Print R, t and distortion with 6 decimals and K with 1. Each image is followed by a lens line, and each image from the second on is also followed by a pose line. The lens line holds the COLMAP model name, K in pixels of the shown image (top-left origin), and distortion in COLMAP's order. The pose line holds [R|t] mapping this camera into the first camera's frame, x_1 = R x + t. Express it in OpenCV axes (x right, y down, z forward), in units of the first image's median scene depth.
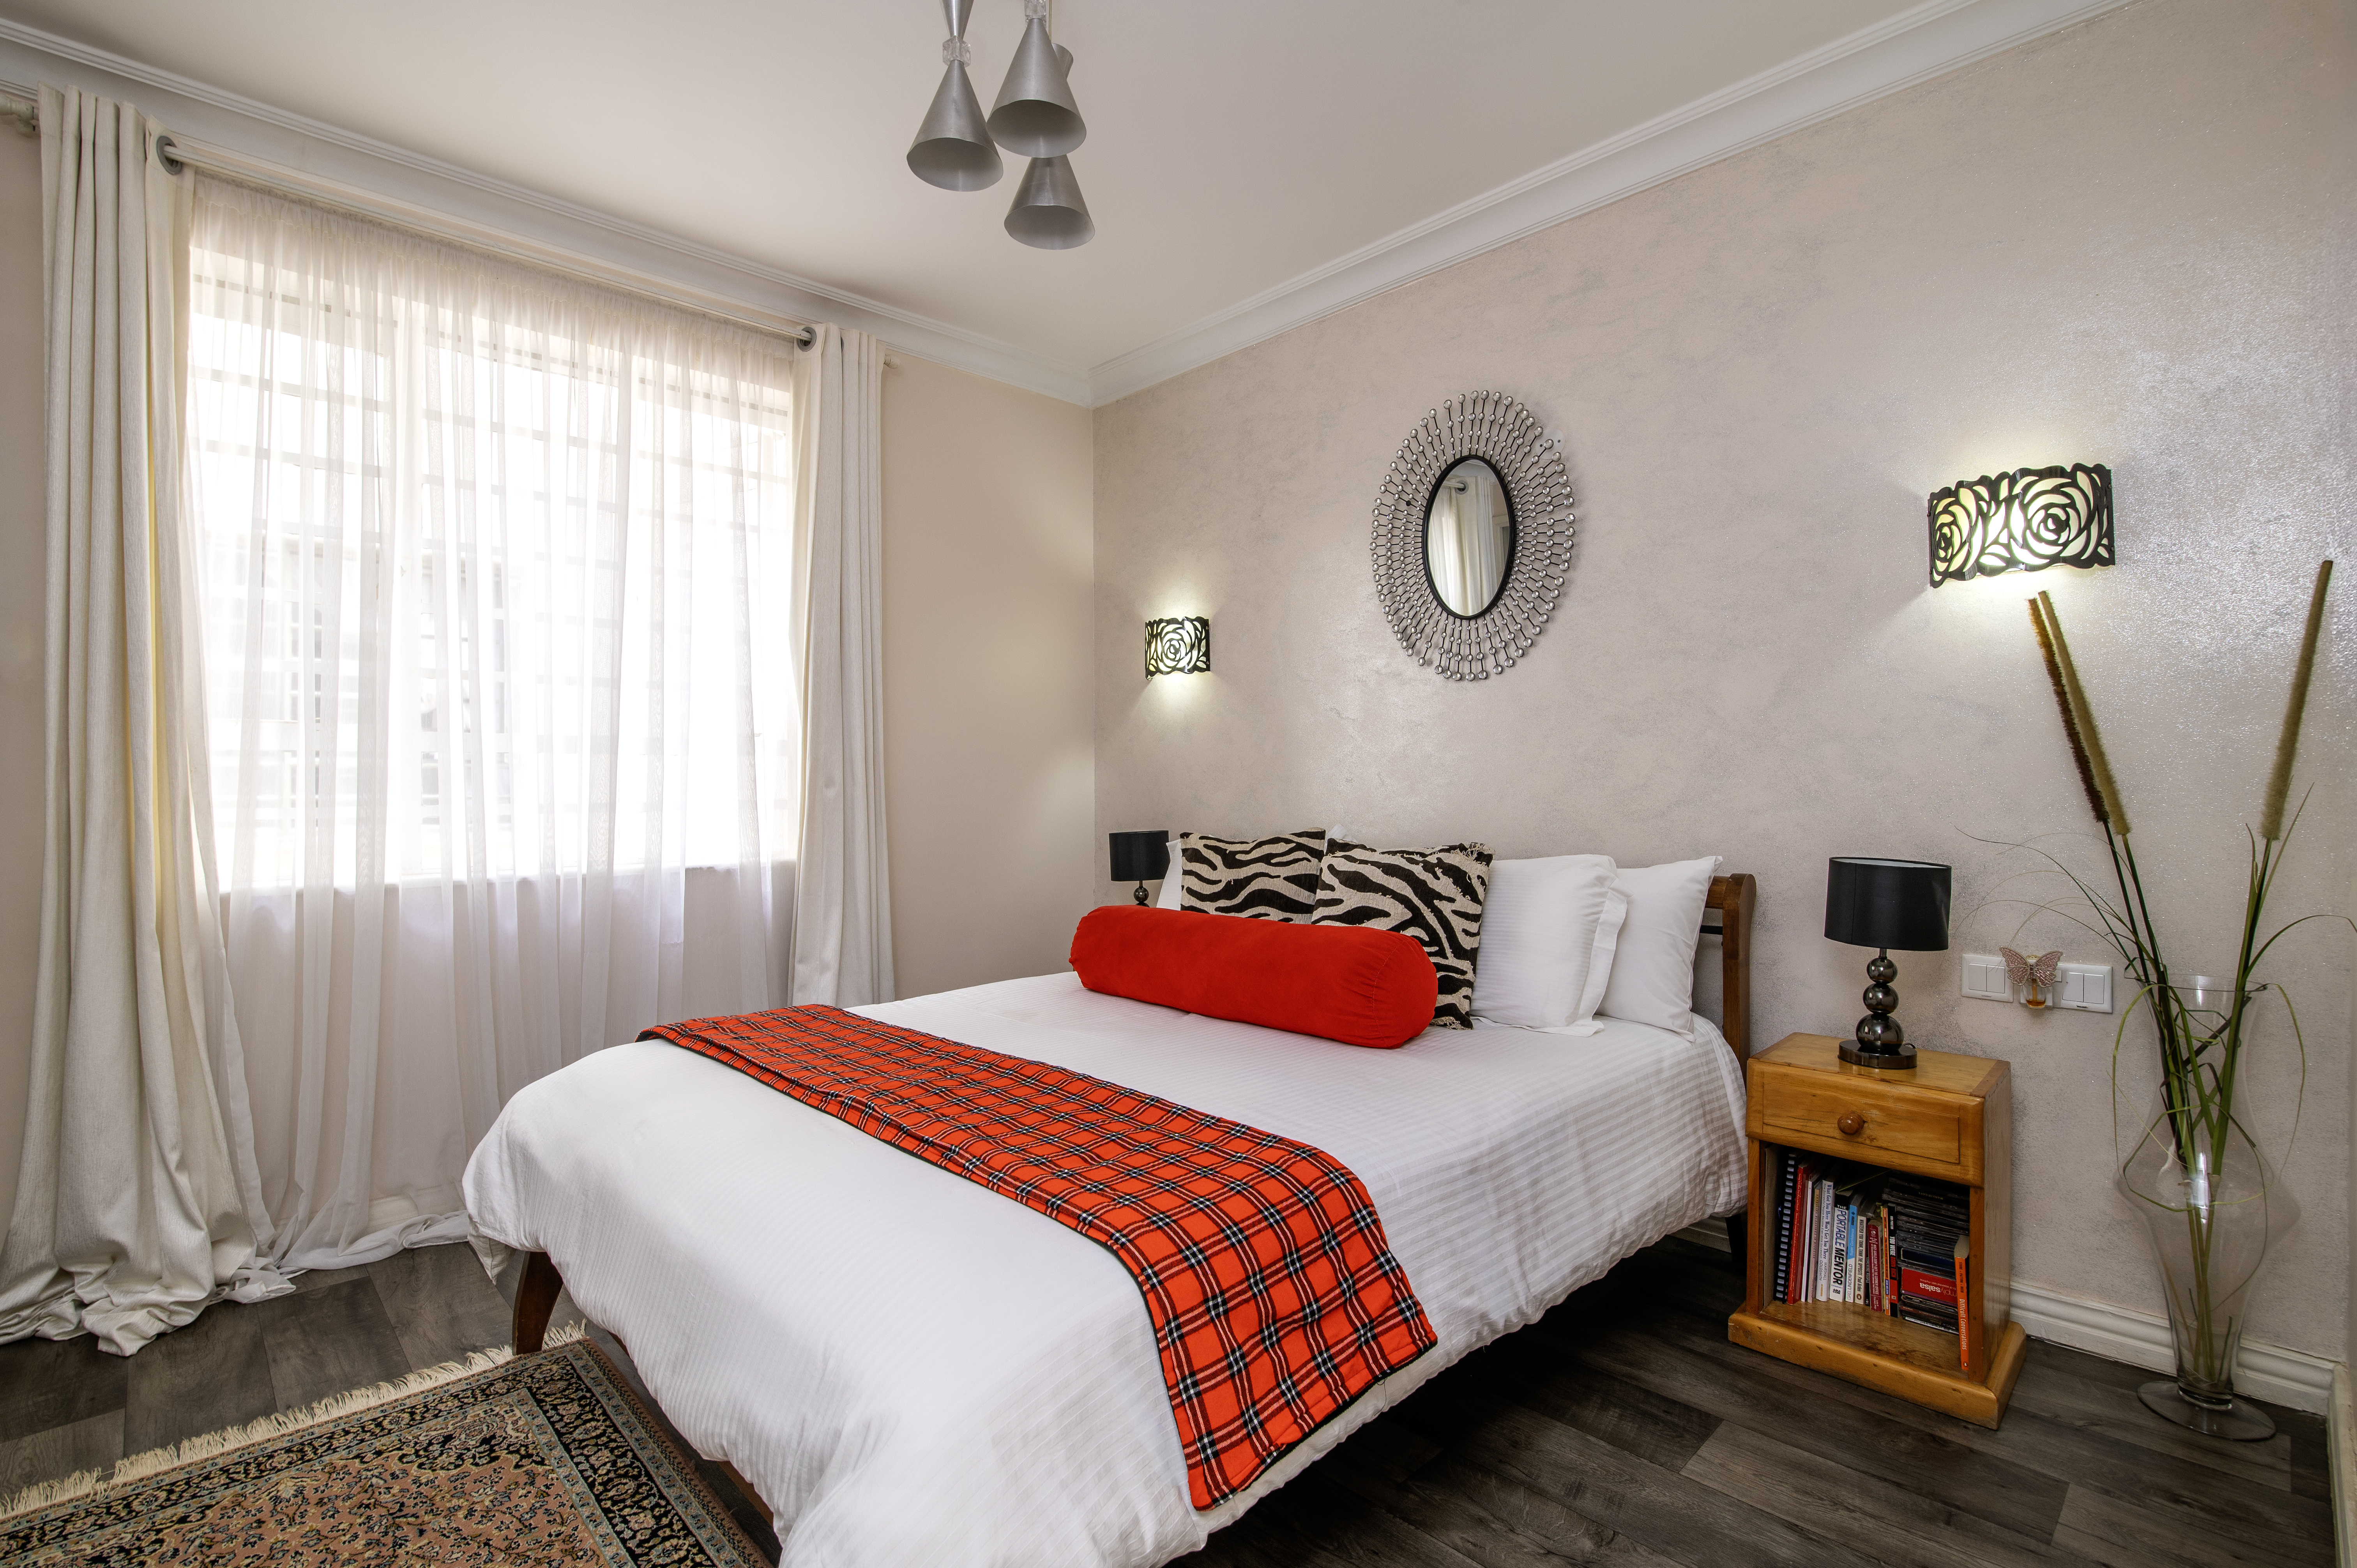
lens RADIAL K [[1074.8, 0, 1178.5], [0, 1074.8, 784.0], [0, 0, 1]] dist [-0.009643, -0.000400]
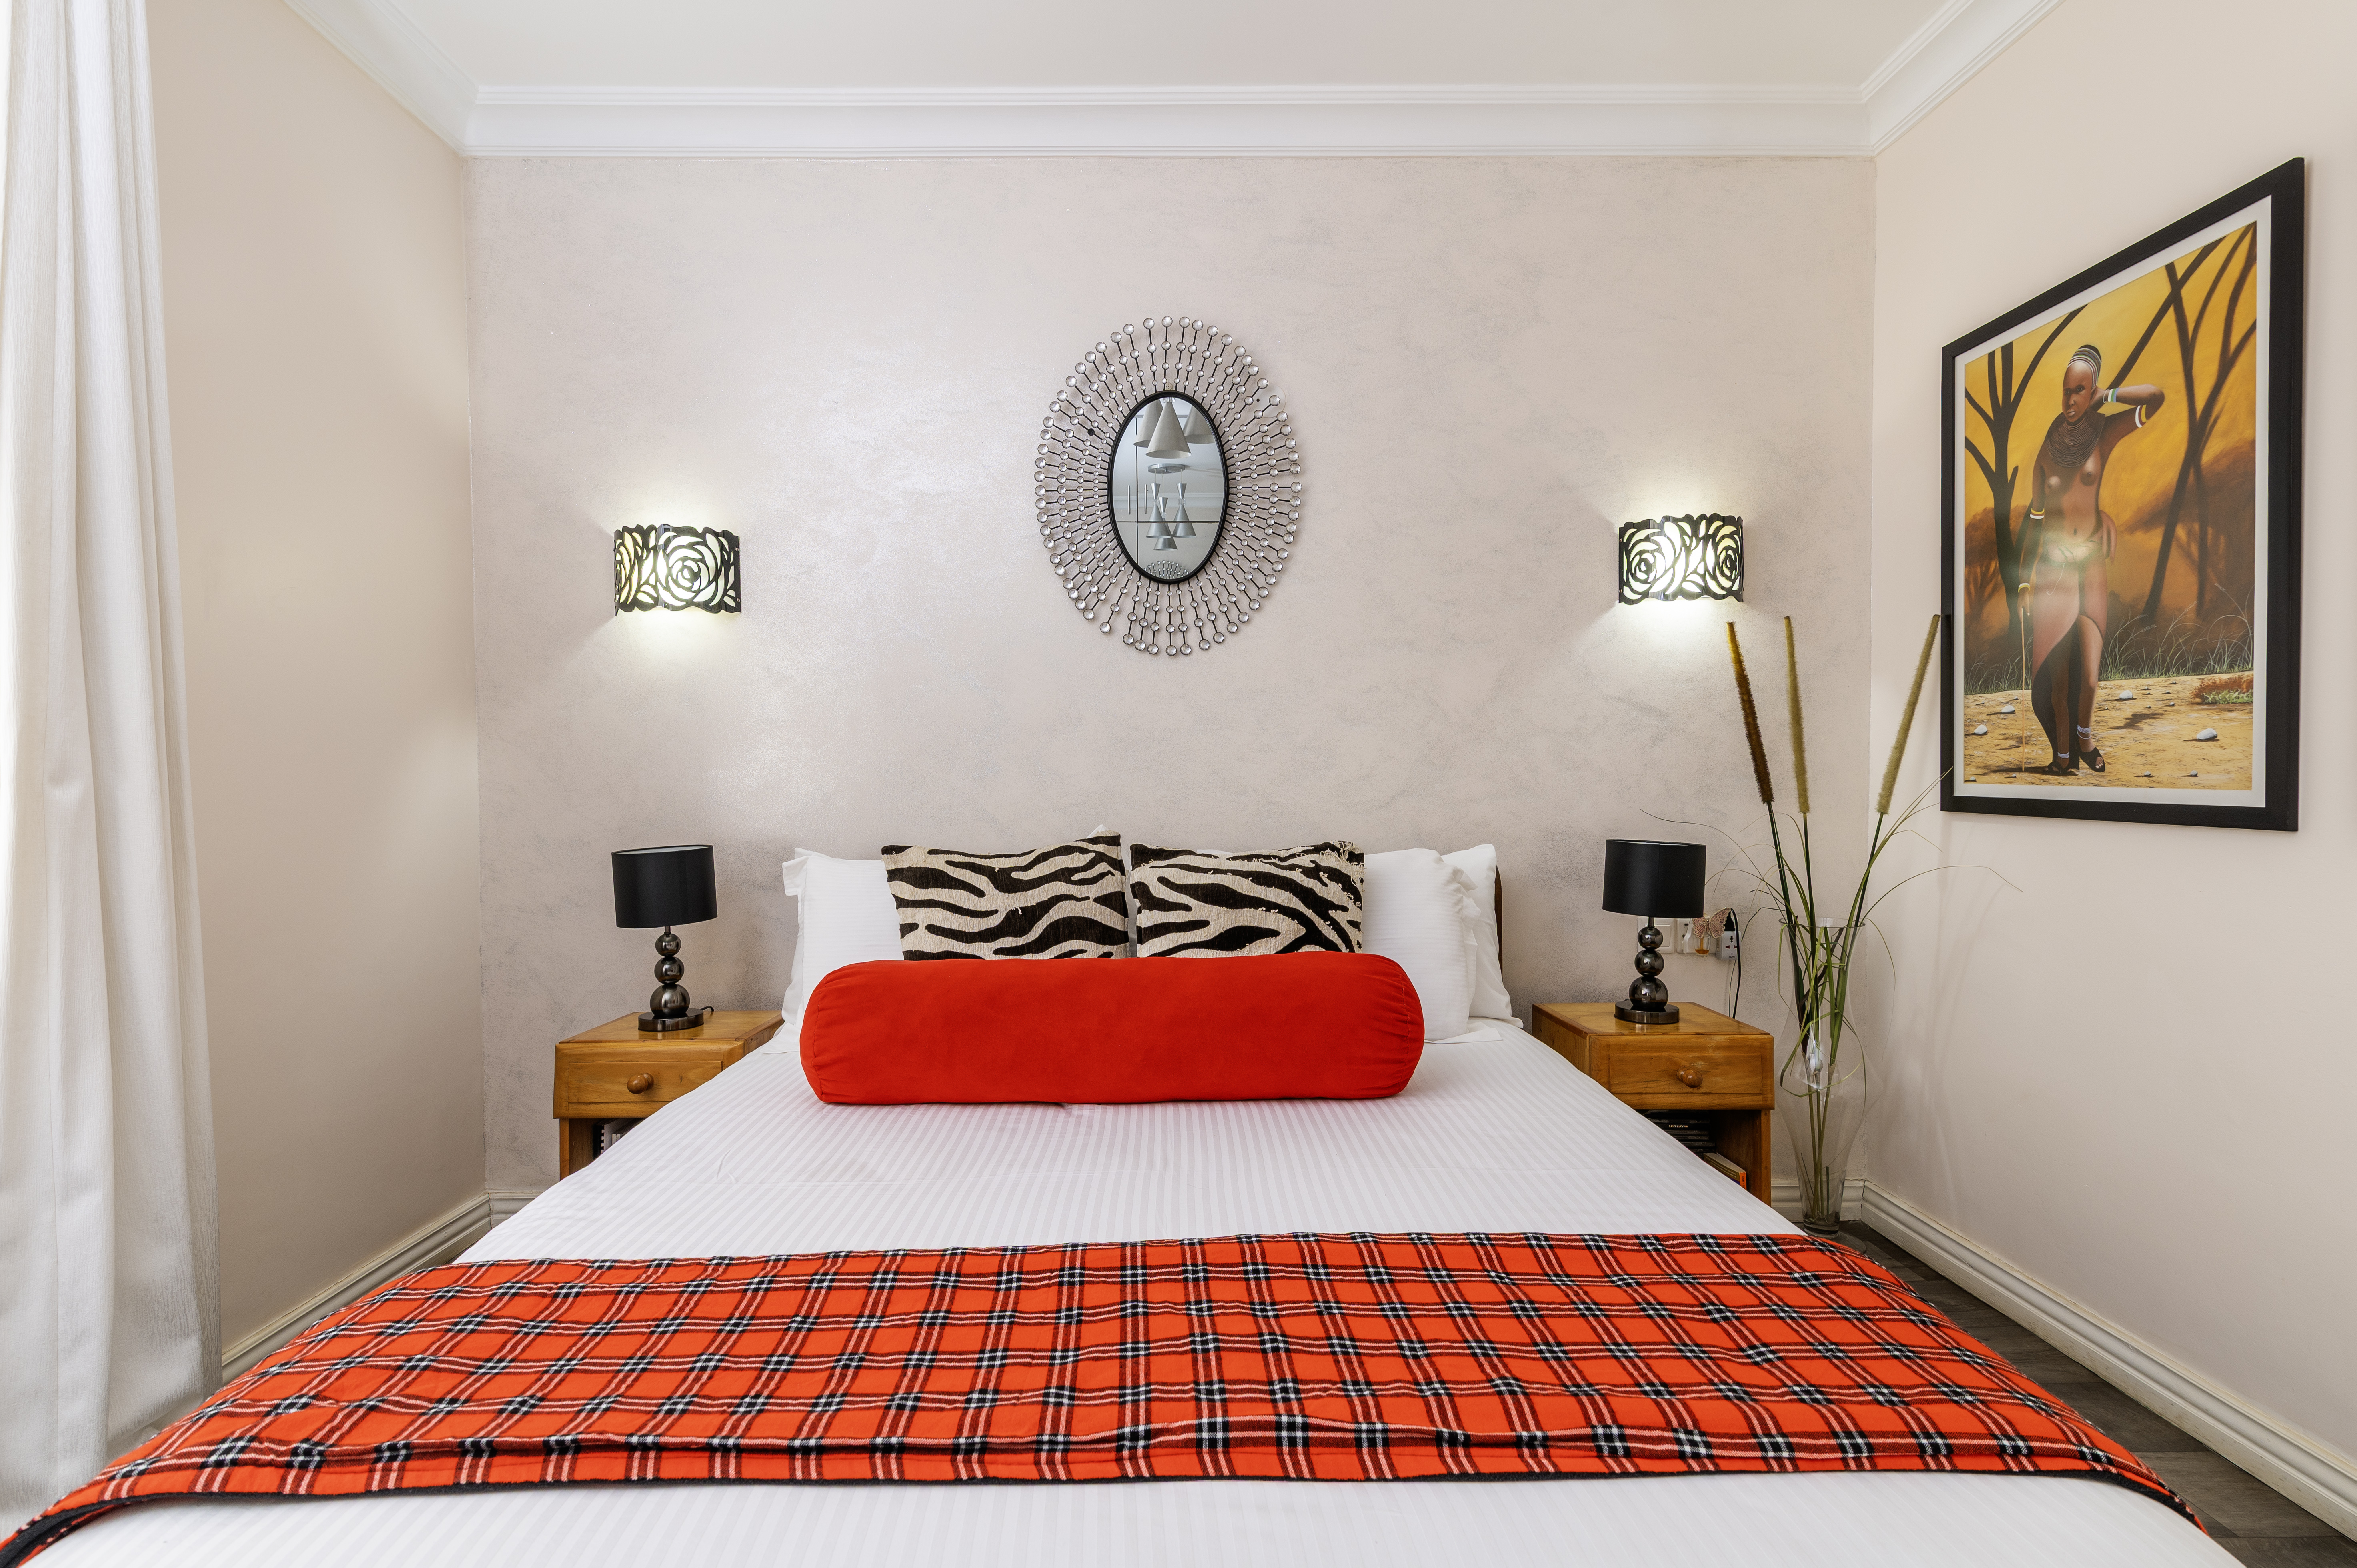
lens RADIAL K [[1121.7, 0, 1155.5], [0, 1121.7, 792.8], [0, 0, 1]] dist [0.024657, -0.015038]
pose [[0.689927, -0.011374, 0.723789, -0.484995], [0.002096, 0.999904, 0.013715, 0.002685], [-0.723876, -0.007945, 0.689885, 0.477145]]
